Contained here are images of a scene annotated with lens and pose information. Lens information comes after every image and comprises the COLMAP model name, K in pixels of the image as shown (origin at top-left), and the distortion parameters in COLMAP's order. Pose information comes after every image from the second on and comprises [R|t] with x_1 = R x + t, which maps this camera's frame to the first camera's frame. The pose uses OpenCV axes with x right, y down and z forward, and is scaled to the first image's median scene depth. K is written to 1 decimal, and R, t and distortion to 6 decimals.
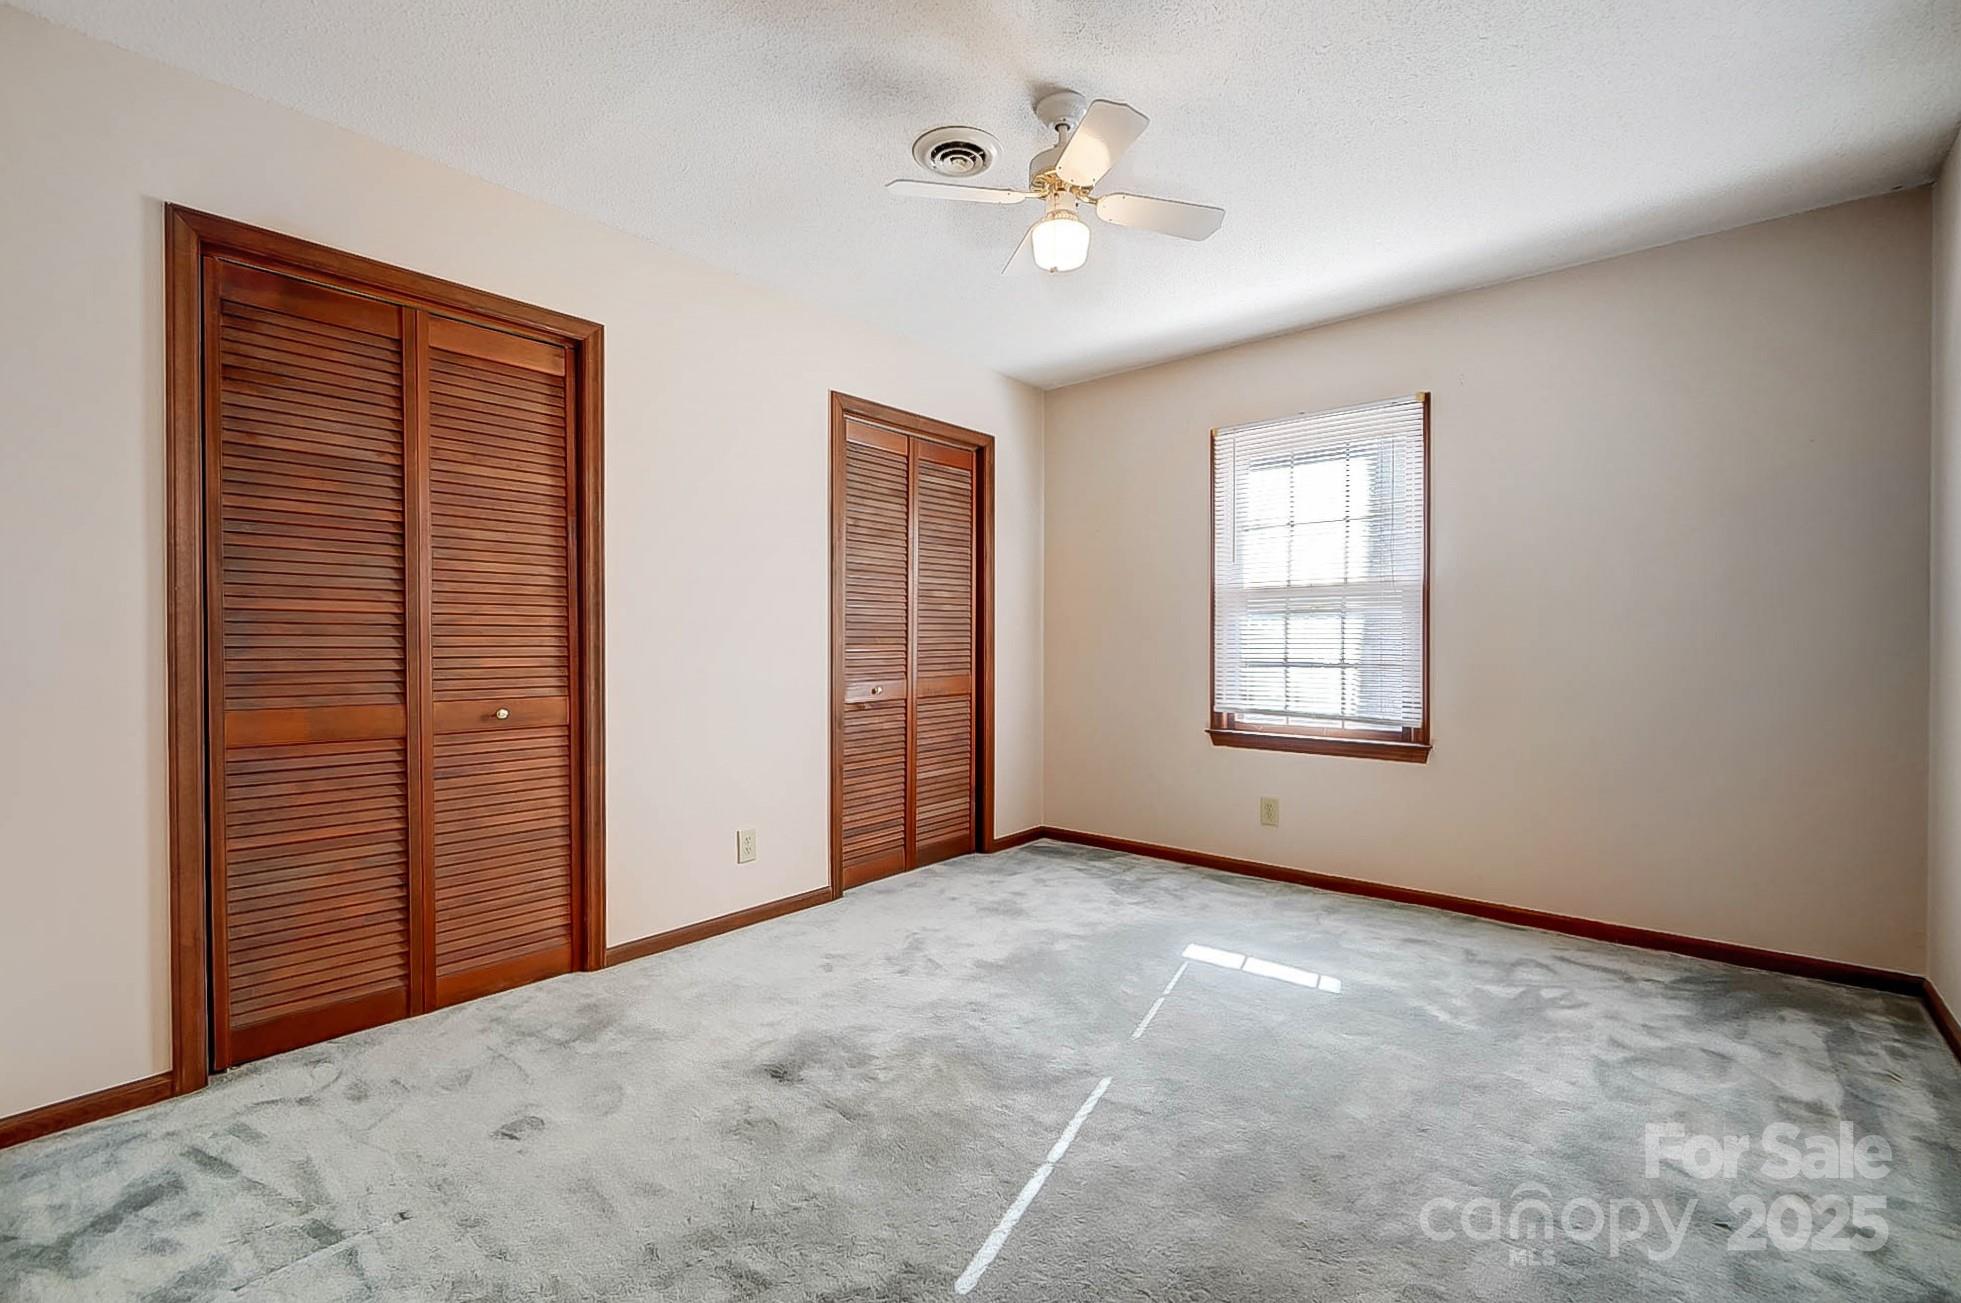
lens RADIAL K [[859.4, 0, 980.5], [0, 859.4, 651.5], [0, 0, 1]] dist [0.000313, 0.000142]
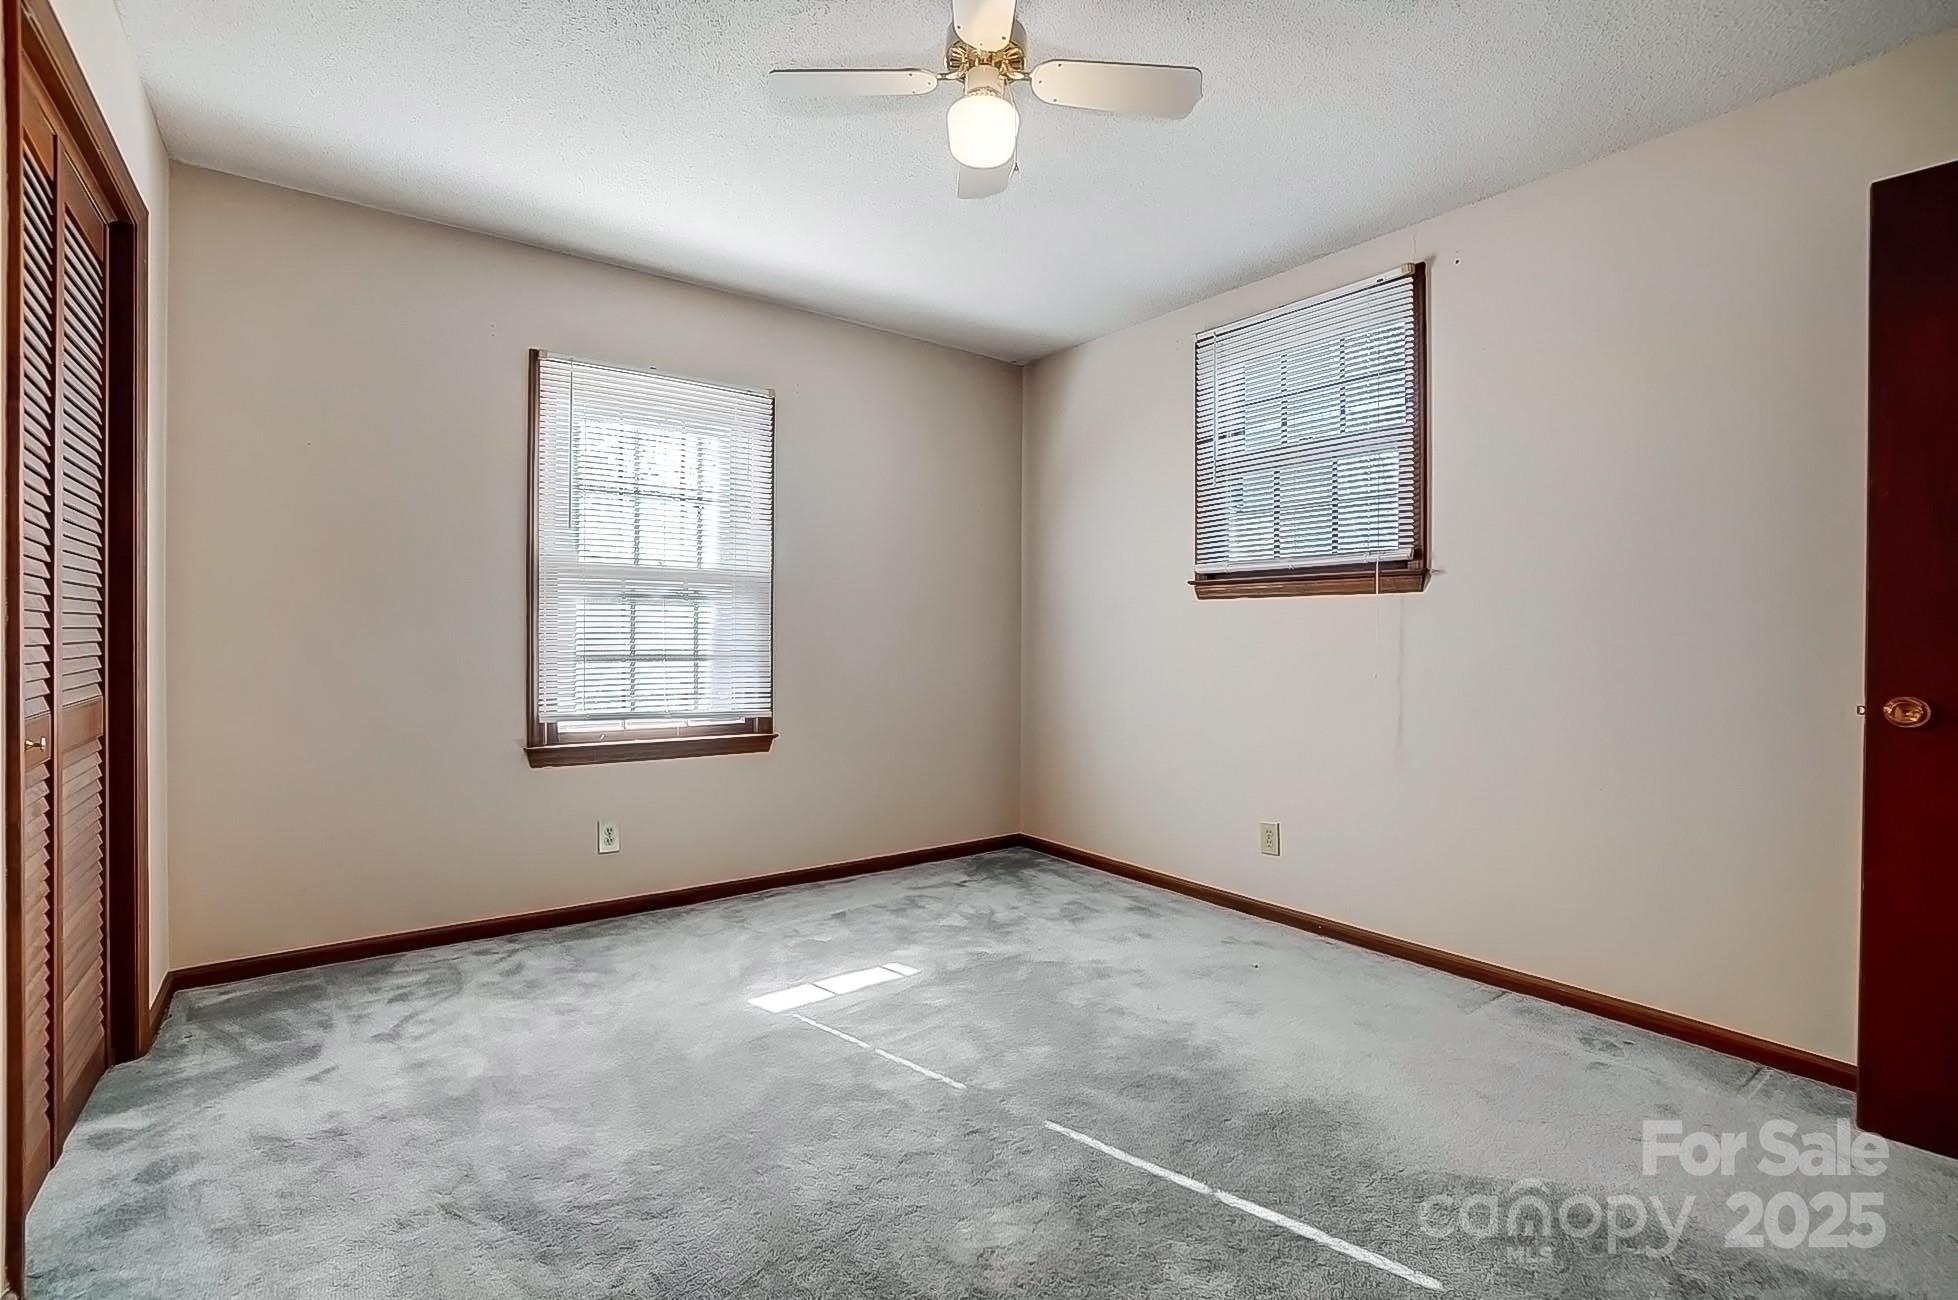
lens RADIAL K [[863.7, 0, 979.0], [0, 863.7, 650.0], [0, 0, 1]] dist [-0.036761, 0.000335]
pose [[0.214329, -0.007352, 0.976734, -0.418134], [0.003596, 0.999971, 0.006737, 0.002962], [-0.976755, 0.002068, 0.214349, 0.512333]]
